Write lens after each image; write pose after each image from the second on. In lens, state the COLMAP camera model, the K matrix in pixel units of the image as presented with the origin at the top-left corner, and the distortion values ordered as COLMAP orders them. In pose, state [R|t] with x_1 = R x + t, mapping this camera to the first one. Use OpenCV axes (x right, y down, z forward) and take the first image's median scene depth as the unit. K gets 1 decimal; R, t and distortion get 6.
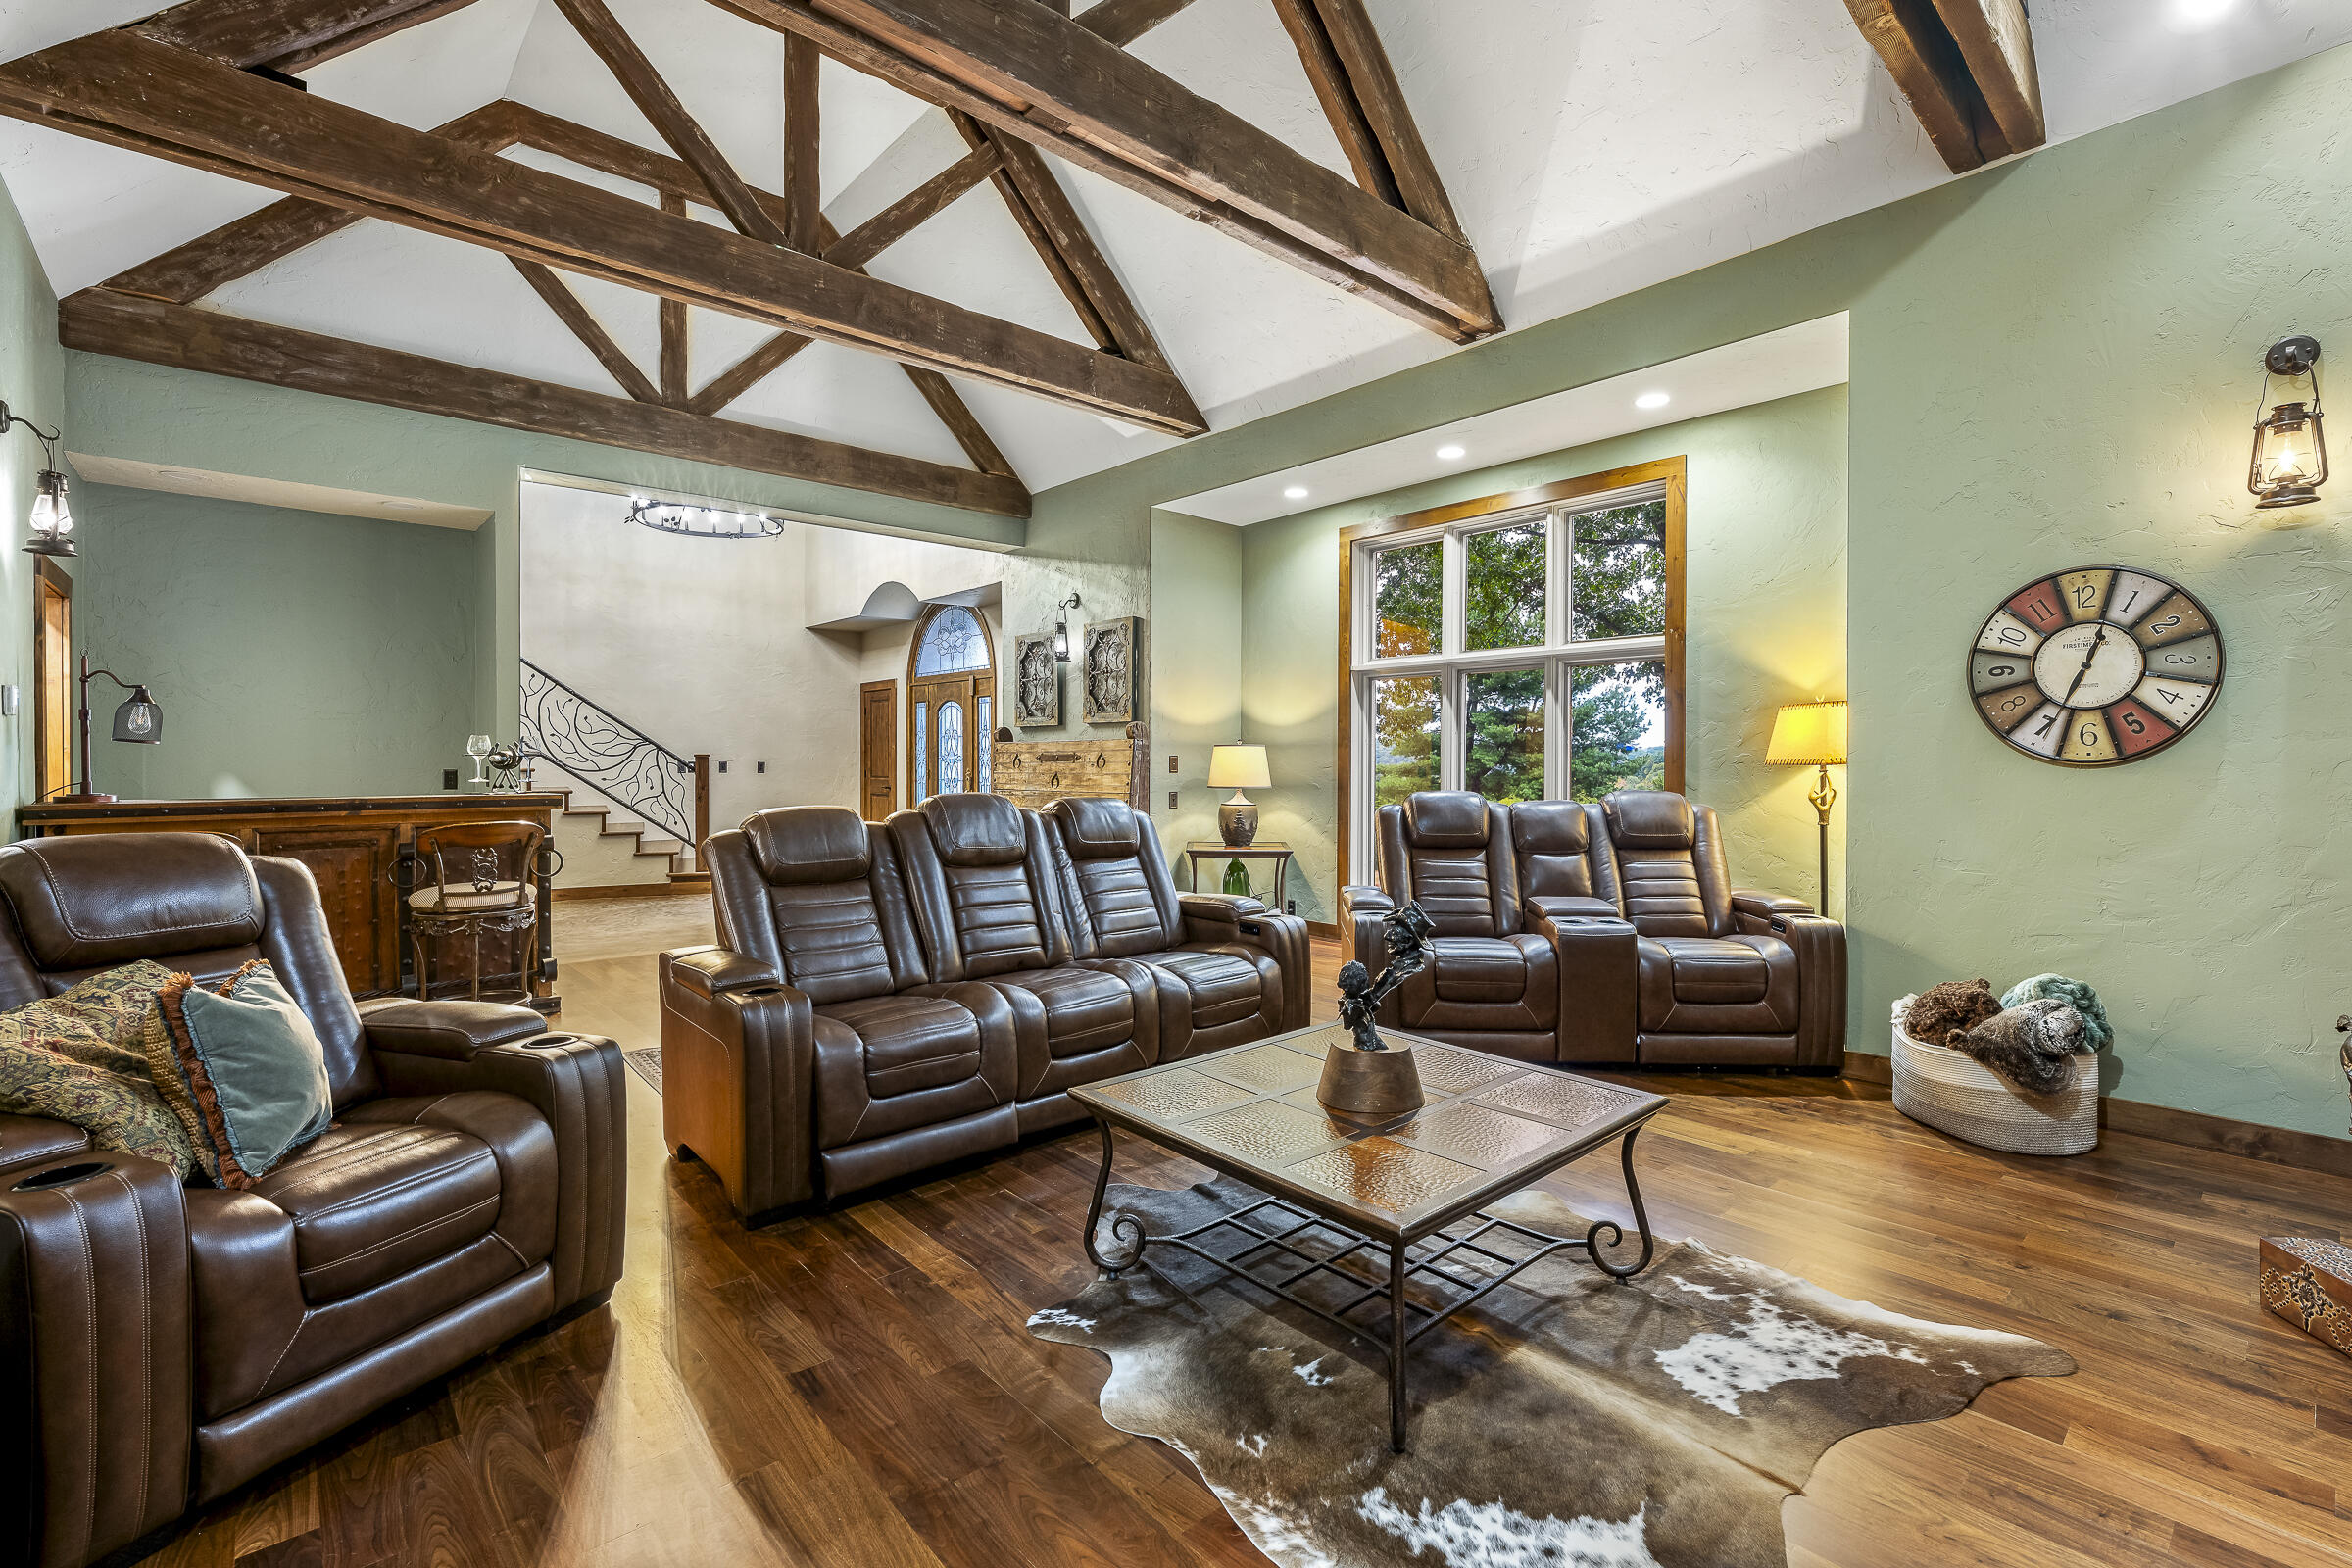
lens RADIAL K [[999.2, 0, 1176.9], [0, 999.2, 761.2], [0, 0, 1]] dist [-0.000895, 0.000264]
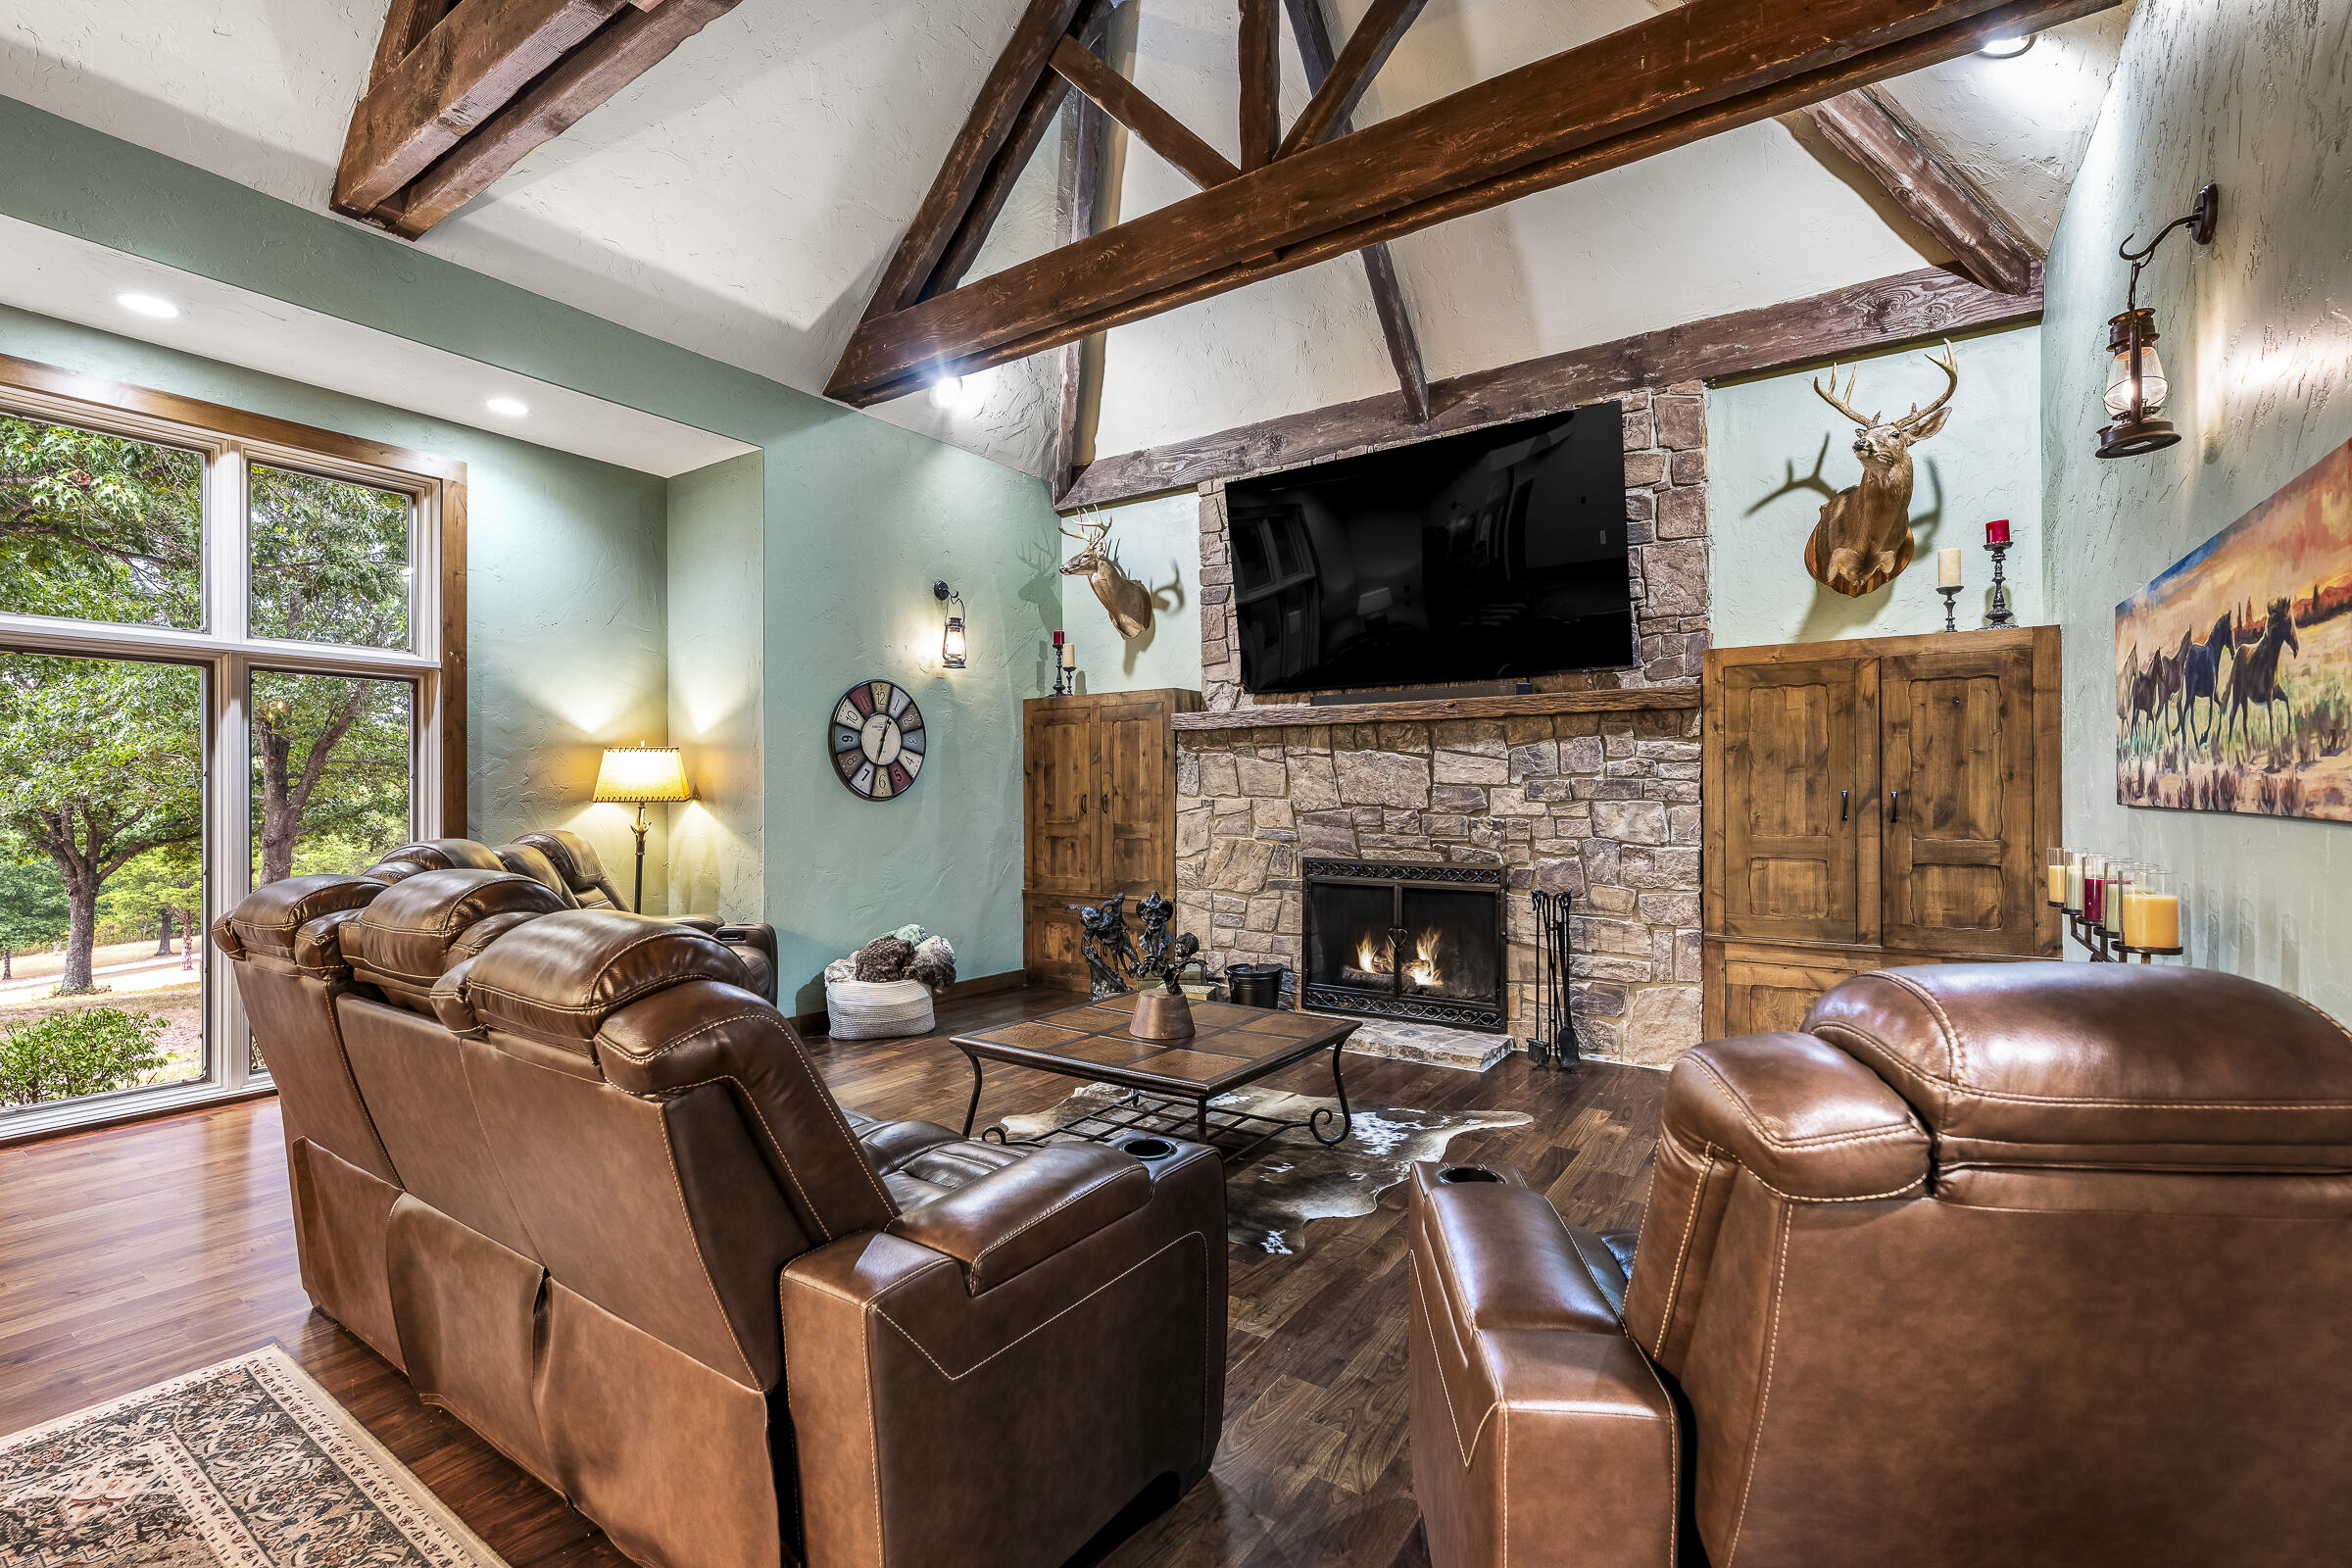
lens RADIAL K [[1046.5, 0, 1172.8], [0, 1046.5, 794.5], [0, 0, 1]] dist [-0.000281, -0.000148]
pose [[-0.234417, 0.000373, 0.972136, -0.895565], [0.005357, 0.999985, 0.000908, -0.003739], [-0.972121, 0.005420, -0.234416, 0.940035]]
